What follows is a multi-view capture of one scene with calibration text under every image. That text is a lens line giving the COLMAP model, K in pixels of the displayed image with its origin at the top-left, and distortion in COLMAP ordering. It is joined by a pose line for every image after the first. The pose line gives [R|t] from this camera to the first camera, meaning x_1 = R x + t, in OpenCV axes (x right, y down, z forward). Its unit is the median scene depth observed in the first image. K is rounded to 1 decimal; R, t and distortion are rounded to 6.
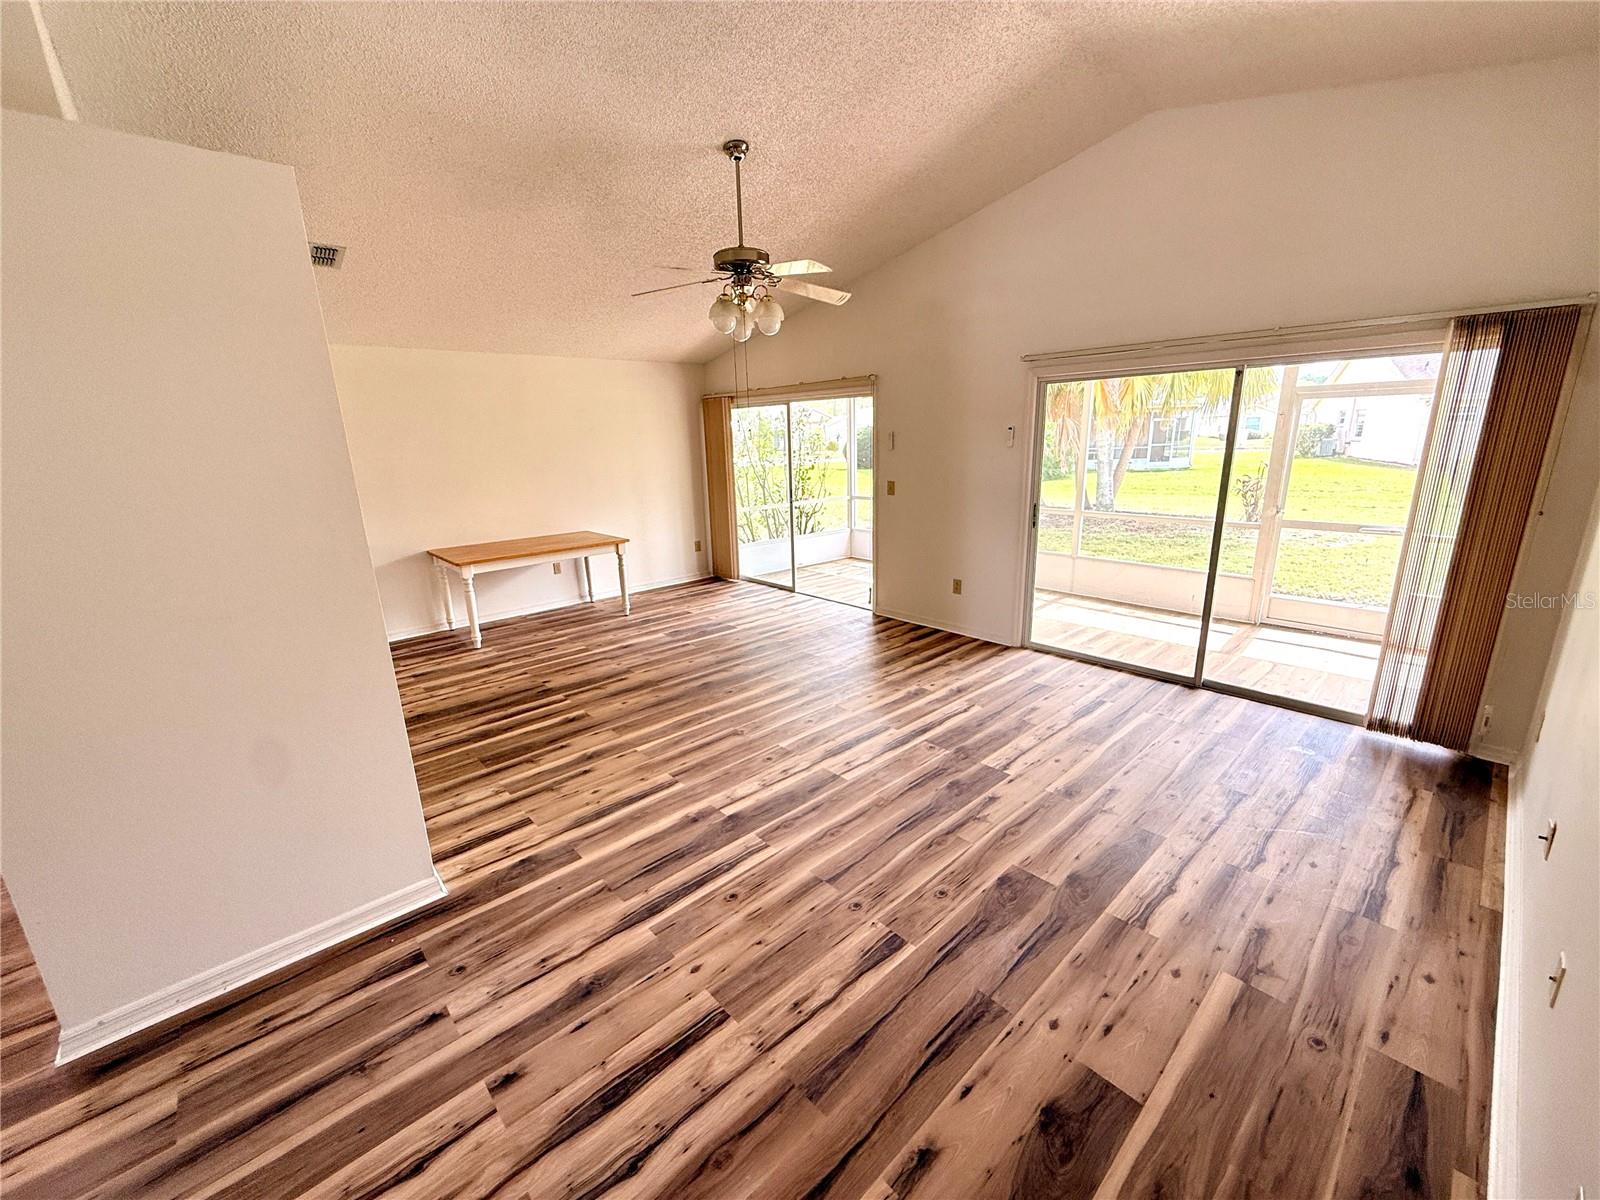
lens RADIAL K [[639.5, 0, 801.2], [0, 639.5, 603.1], [0, 0, 1]] dist [0.001665, 0.000085]
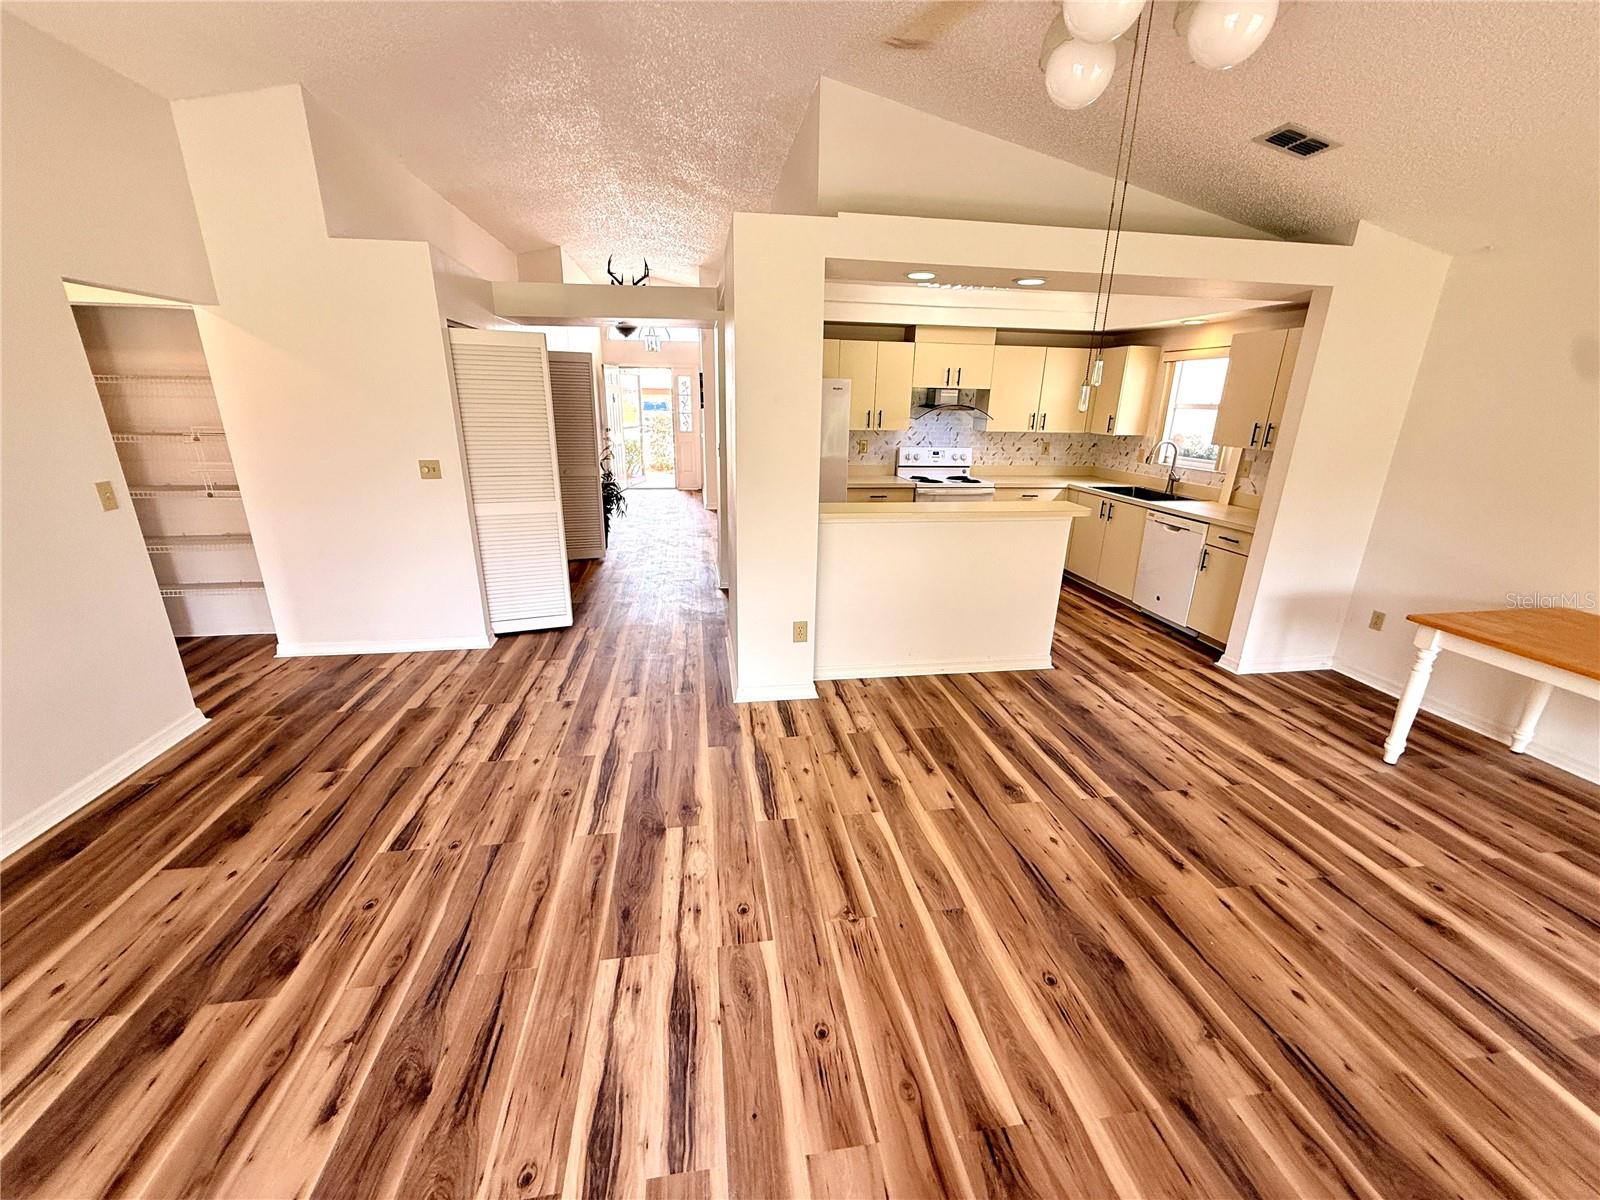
lens RADIAL K [[639.5, 0, 794.0], [0, 639.5, 596.5], [0, 0, 1]] dist [0.001665, 0.000085]
pose [[-0.555807, 0.265711, -0.787703, 0.370343], [-0.215493, 0.869103, 0.445222, -0.351143], [0.802896, 0.417202, -0.425795, 1.290201]]
